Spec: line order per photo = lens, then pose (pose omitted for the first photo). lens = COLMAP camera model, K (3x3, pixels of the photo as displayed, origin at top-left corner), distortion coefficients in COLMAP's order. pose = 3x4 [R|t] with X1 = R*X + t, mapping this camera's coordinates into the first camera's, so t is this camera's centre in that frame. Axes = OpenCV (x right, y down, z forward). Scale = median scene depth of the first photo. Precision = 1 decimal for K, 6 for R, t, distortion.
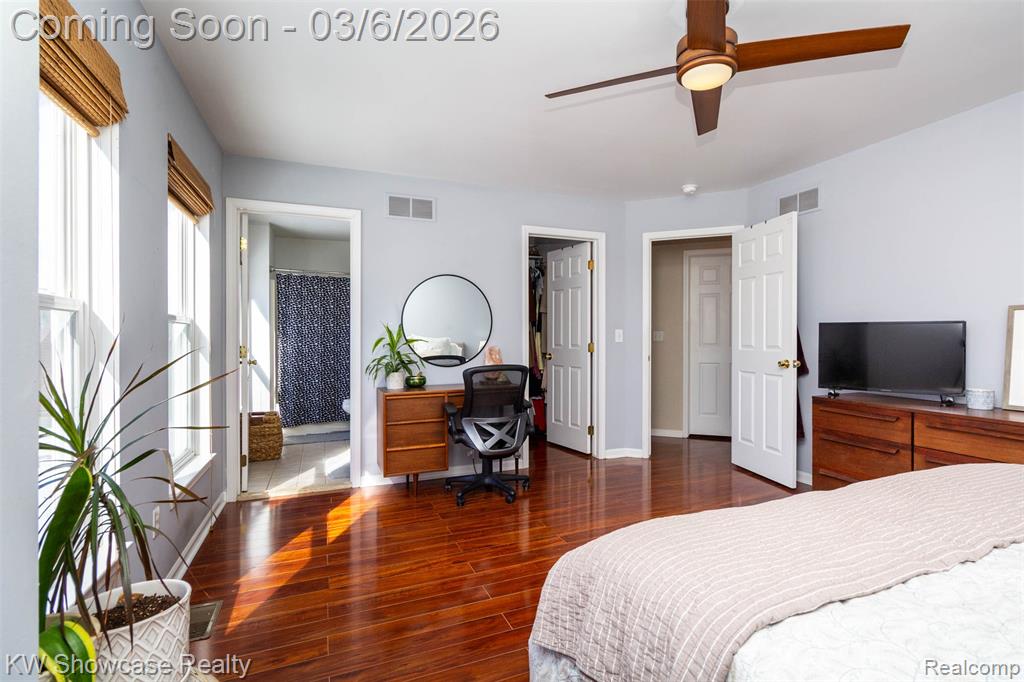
lens RADIAL K [[471.7, 0, 509.3], [0, 471.7, 343.4], [0, 0, 1]] dist [0.000938, 0.001073]
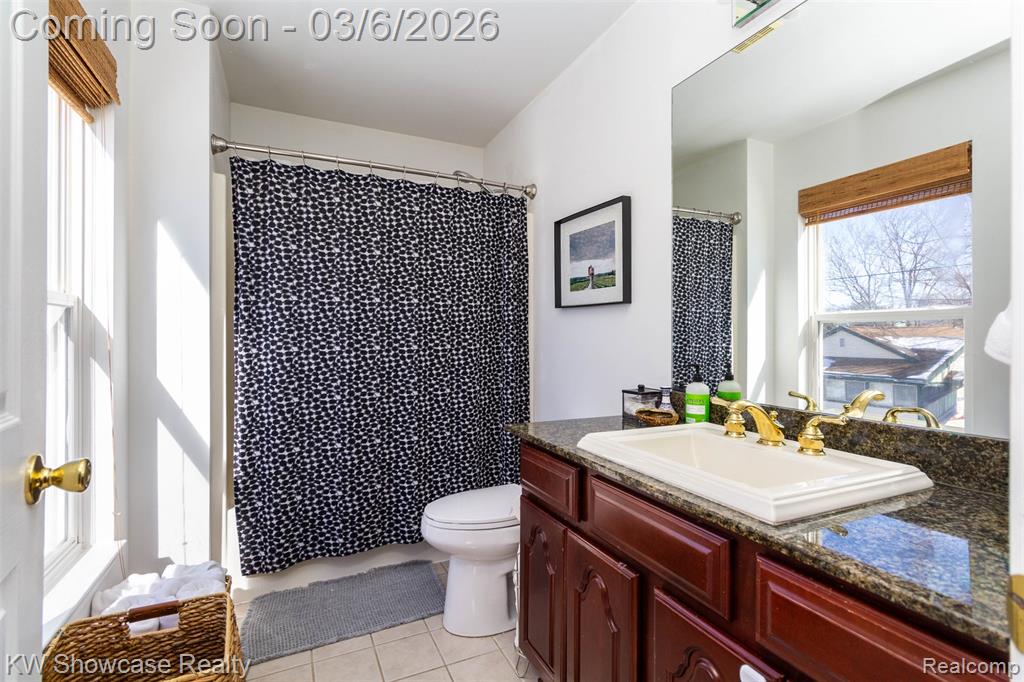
lens RADIAL K [[471.7, 0, 515.1], [0, 471.7, 340.1], [0, 0, 1]] dist [0.000938, 0.001073]
pose [[0.999988, 0.004360, 0.002326, -0.267137], [-0.004353, 0.999986, -0.002994, -0.005066], [-0.002339, 0.002984, 0.999993, 0.620274]]
